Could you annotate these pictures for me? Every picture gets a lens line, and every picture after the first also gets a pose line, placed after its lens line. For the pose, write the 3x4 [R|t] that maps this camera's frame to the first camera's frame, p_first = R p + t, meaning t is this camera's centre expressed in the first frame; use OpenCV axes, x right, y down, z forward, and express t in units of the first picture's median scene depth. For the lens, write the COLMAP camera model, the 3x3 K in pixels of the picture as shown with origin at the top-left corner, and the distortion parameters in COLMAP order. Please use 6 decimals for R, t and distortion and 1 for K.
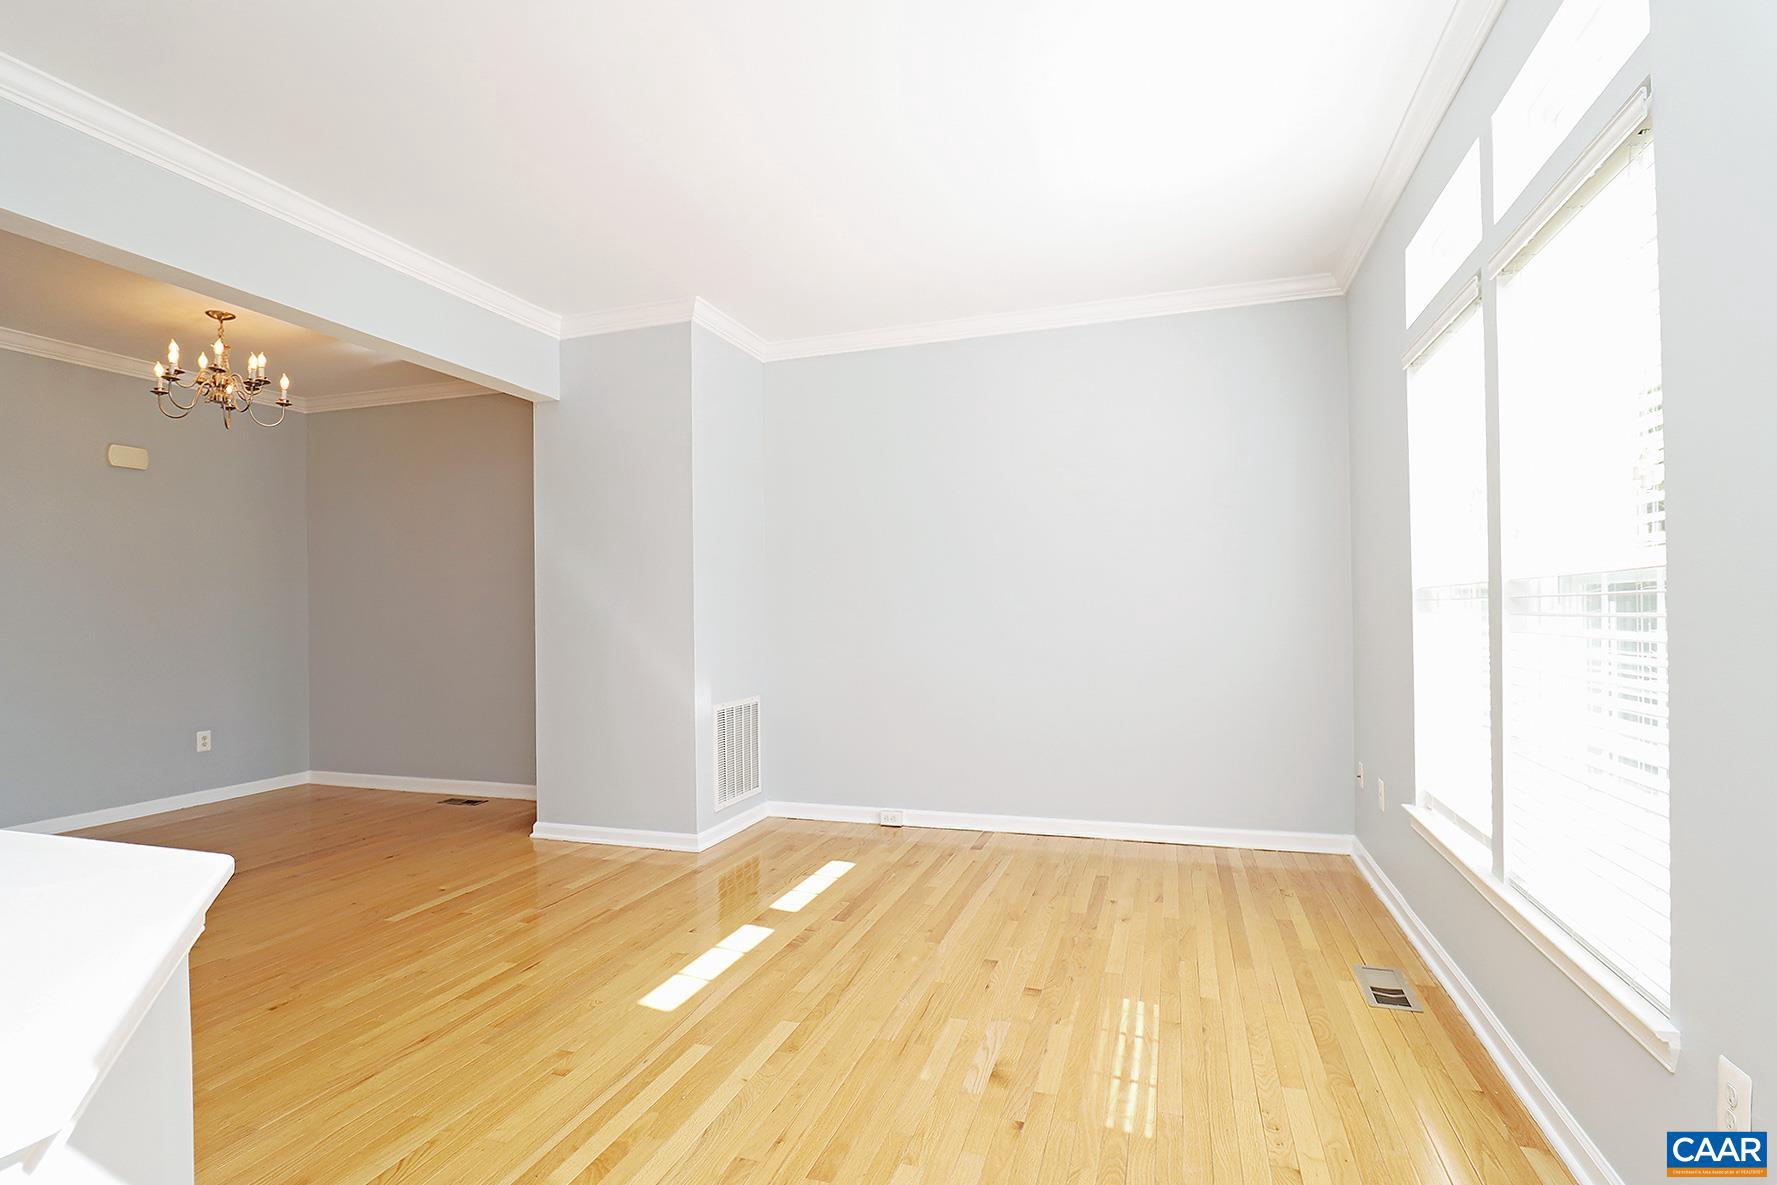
lens RADIAL K [[905.5, 0, 881.3], [0, 905.5, 599.3], [0, 0, 1]] dist [-0.014894, -0.000557]
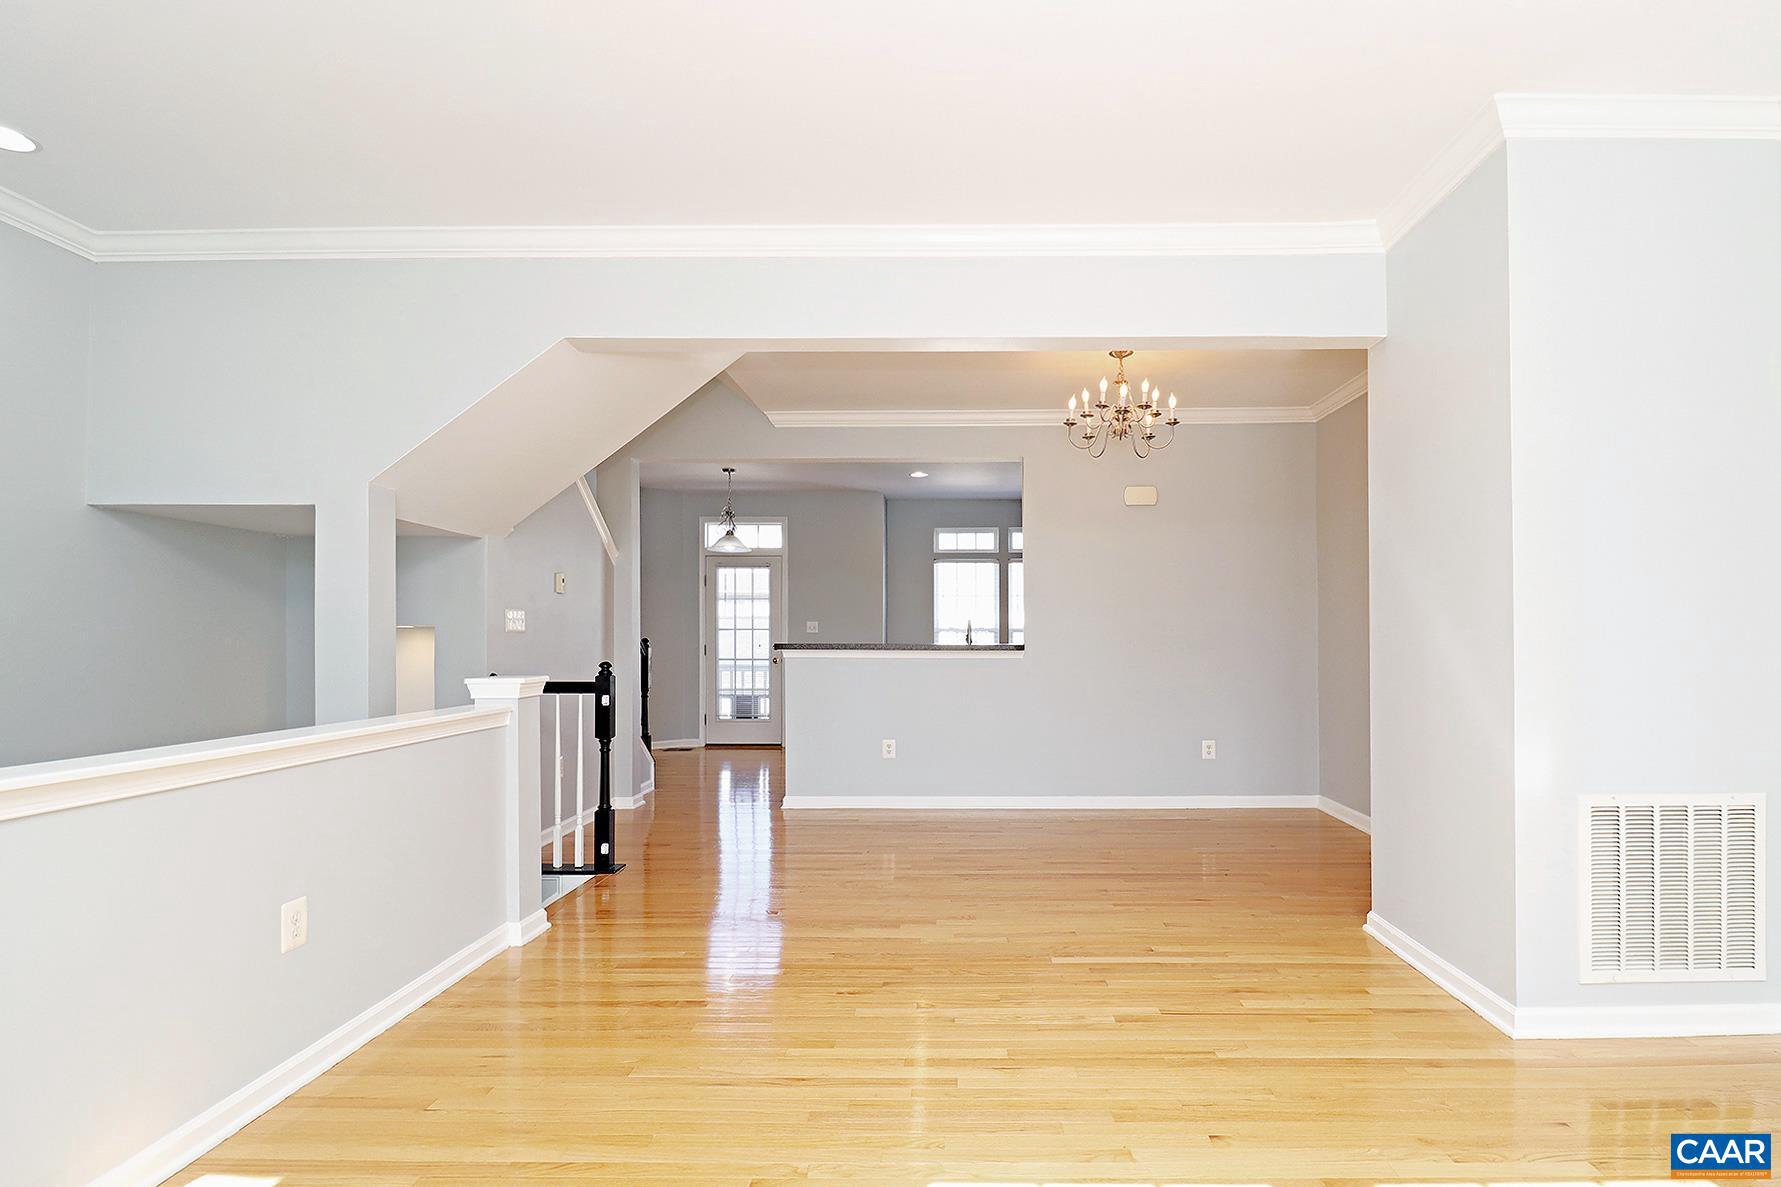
lens RADIAL K [[907.6, 0, 876.3], [0, 907.6, 635.2], [0, 0, 1]] dist [-0.014894, -0.000557]
pose [[0.288577, 0.004809, -0.957445, 0.233718], [0.017894, 0.999786, 0.010415, 0.003563], [0.957289, -0.020138, 0.288429, 0.429126]]
